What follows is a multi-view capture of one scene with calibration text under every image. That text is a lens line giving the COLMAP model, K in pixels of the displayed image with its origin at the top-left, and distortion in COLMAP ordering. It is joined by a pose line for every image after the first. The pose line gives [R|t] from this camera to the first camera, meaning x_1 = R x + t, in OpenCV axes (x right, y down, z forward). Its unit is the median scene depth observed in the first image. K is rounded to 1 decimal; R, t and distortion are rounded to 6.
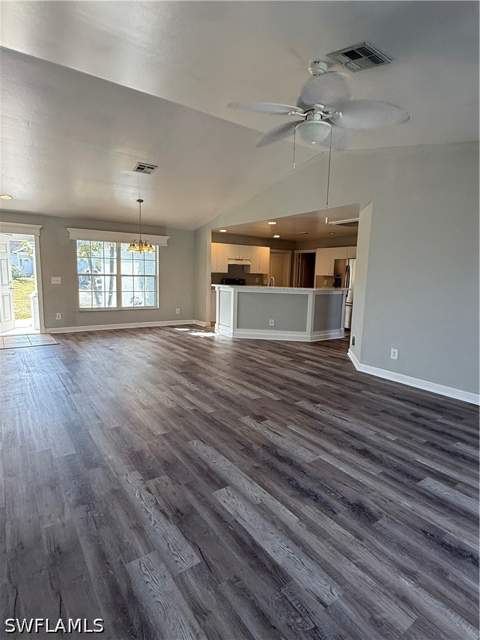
lens RADIAL K [[340.4, 0, 238.7], [0, 340.4, 319.8], [0, 0, 1]] dist [0.005010, 0.001263]
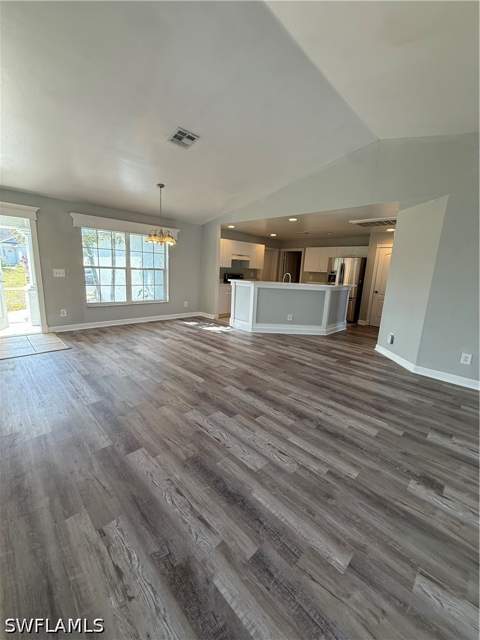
lens RADIAL K [[253.4, 0, 241.5], [0, 253.4, 320.2], [0, 0, 1]] dist [-0.000638, 0.000226]
pose [[0.984252, -0.015549, 0.176085, -0.185453], [0.002814, 0.997376, 0.072344, -0.039739], [-0.176748, -0.070709, 0.981713, 0.258933]]
